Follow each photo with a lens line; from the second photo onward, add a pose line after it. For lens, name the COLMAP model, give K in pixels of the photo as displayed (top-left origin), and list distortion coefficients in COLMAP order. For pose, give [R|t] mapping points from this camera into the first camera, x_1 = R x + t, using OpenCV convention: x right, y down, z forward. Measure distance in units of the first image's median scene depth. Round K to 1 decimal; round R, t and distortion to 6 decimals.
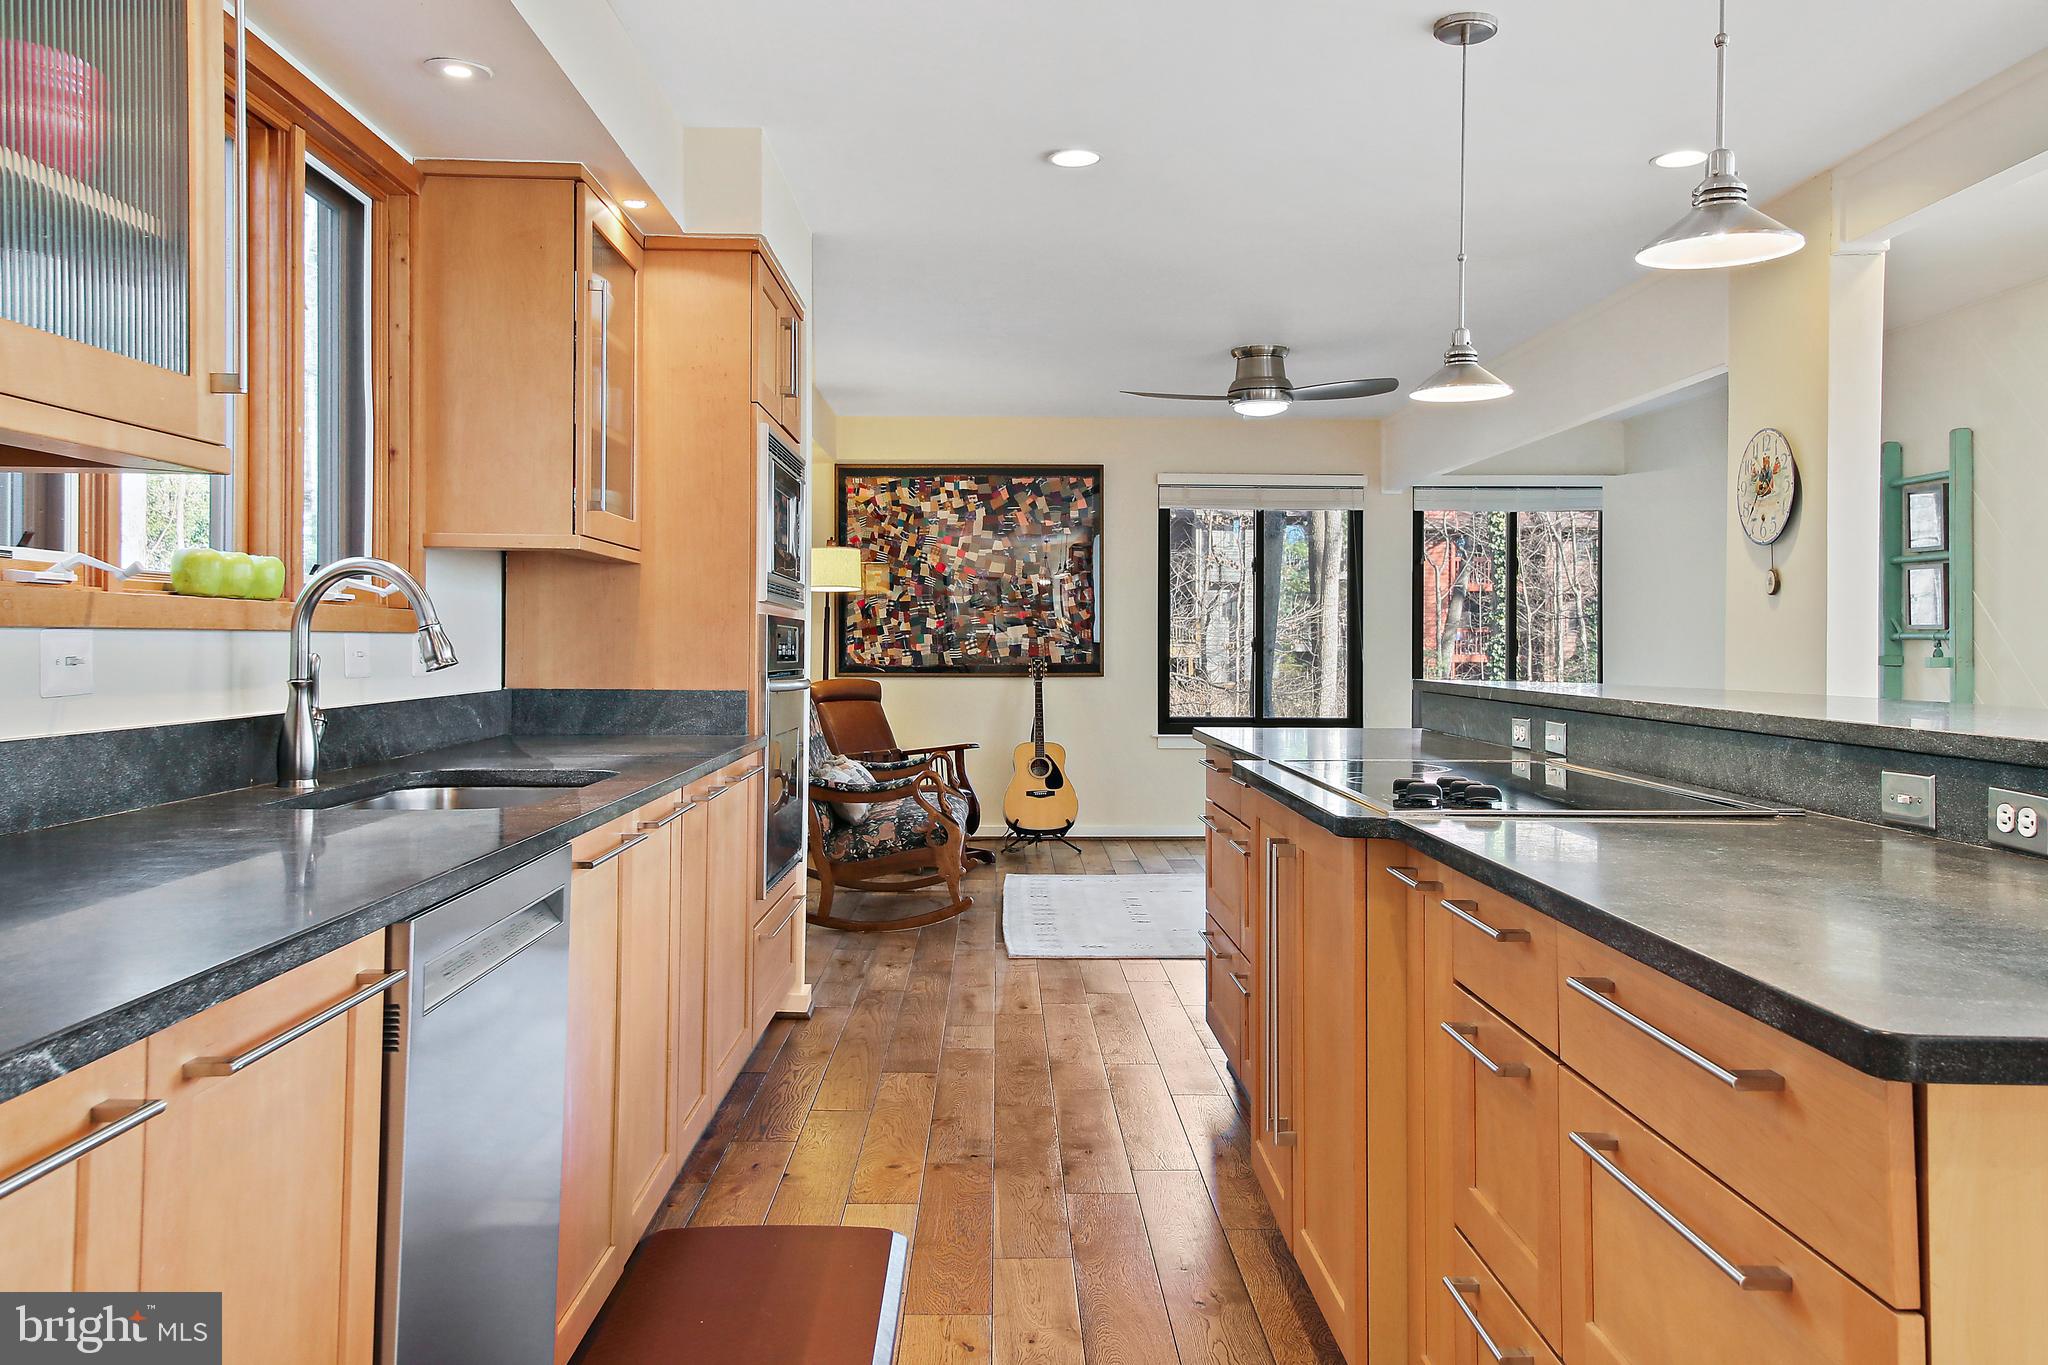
lens RADIAL K [[1655.8, 0, 1018.0], [0, 1655.8, 662.0], [0, 0, 1]] dist [0.081383, 0.000760]
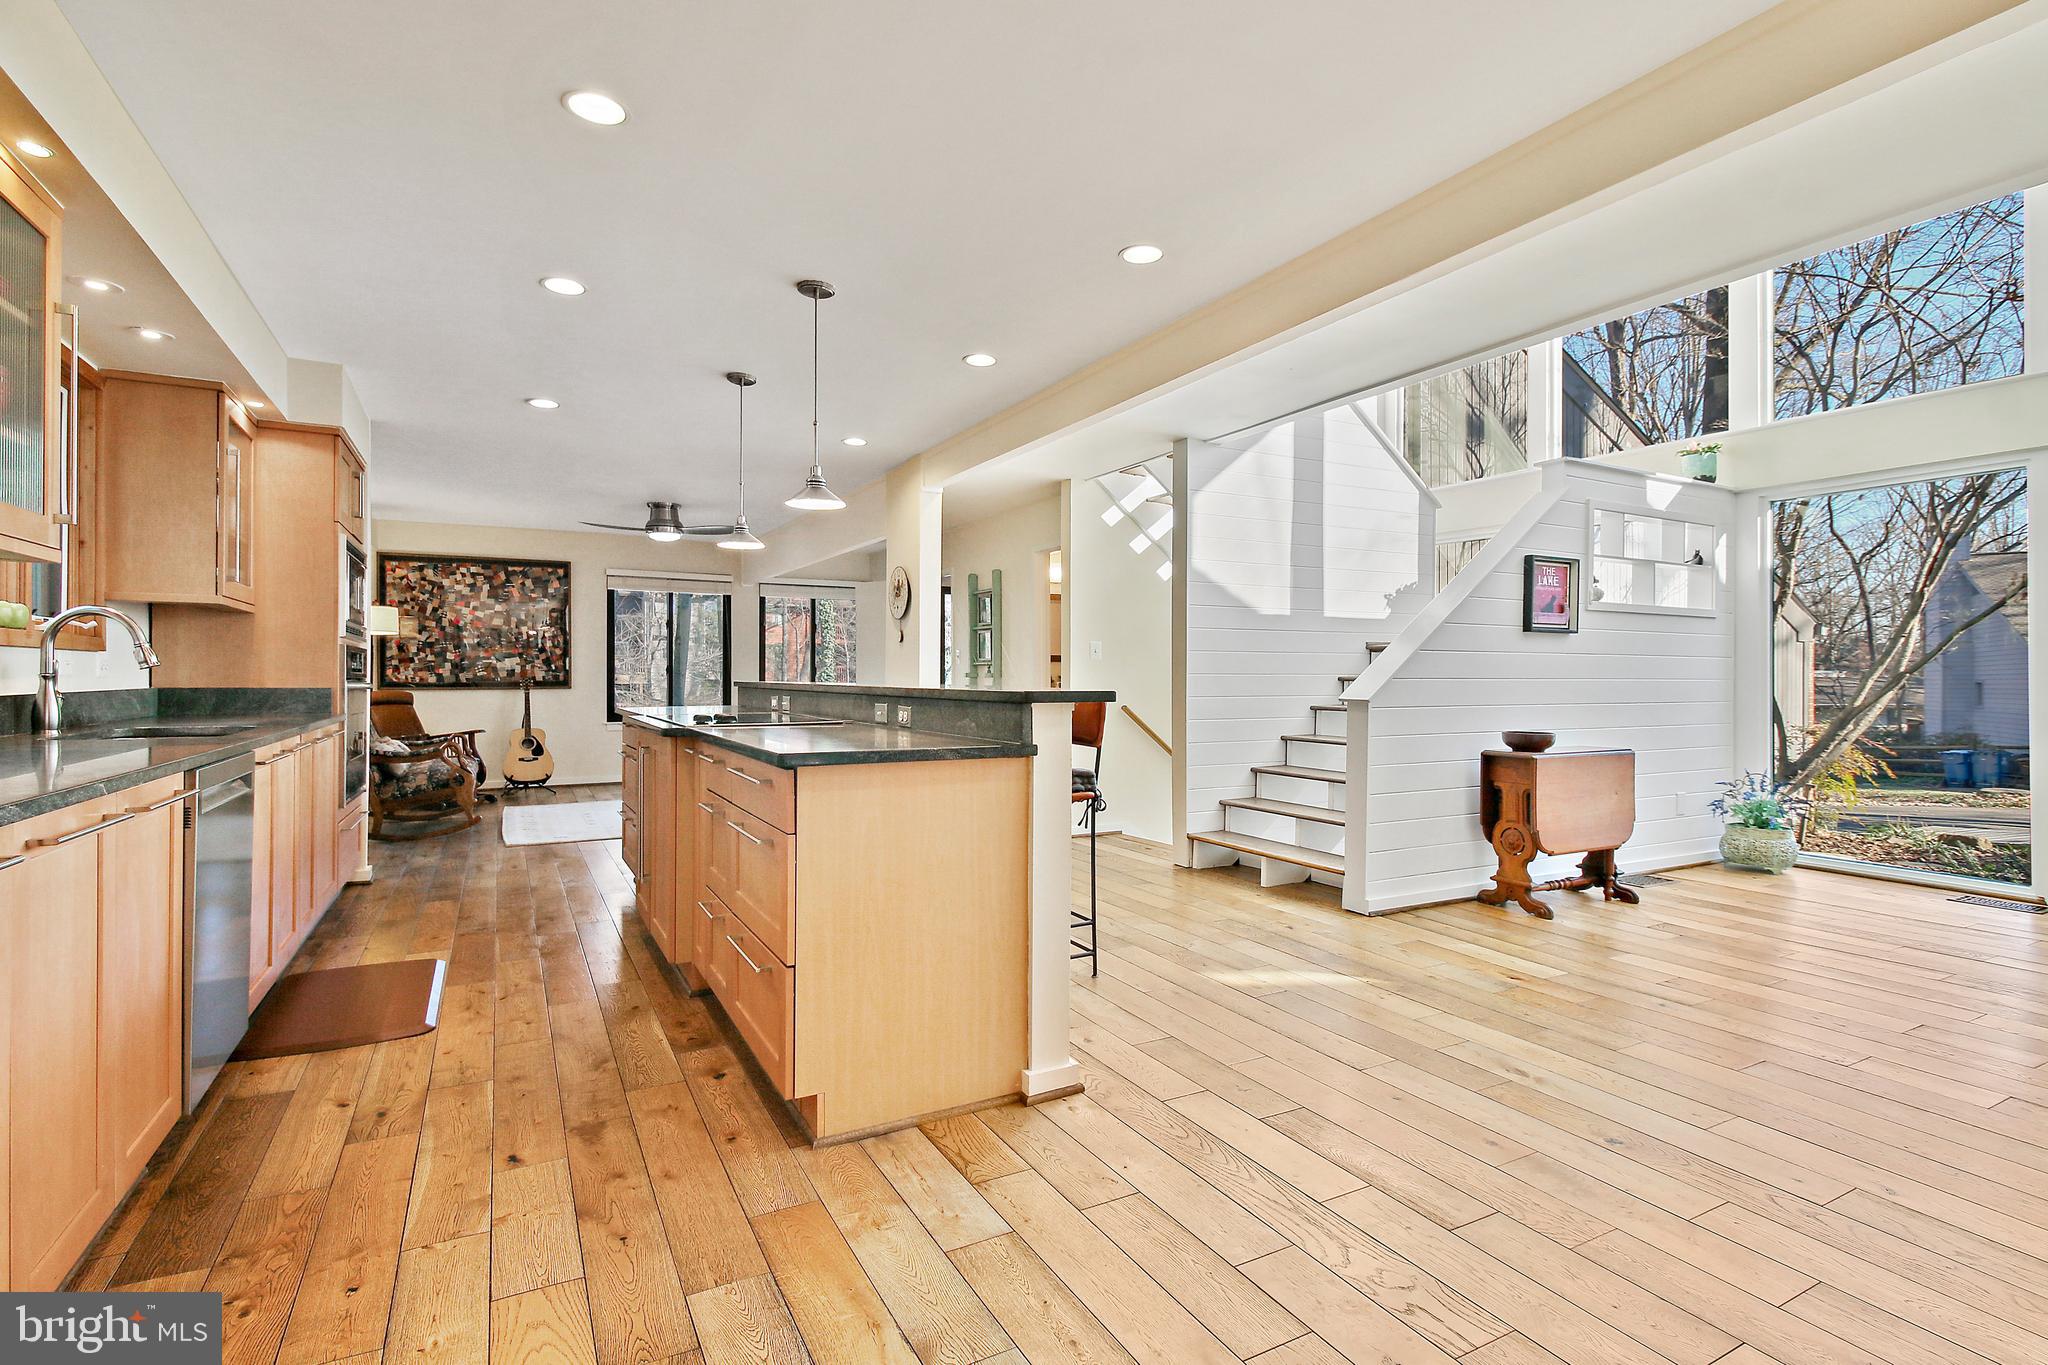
lens RADIAL K [[966.6, 0, 1041.2], [0, 966.6, 674.2], [0, 0, 1]] dist [-0.002518, -0.002796]
pose [[0.877723, -0.002923, 0.479159, 0.003411], [0.007476, 0.999943, -0.007595, 0.013663], [-0.479109, 0.010249, 0.877695, -0.202979]]
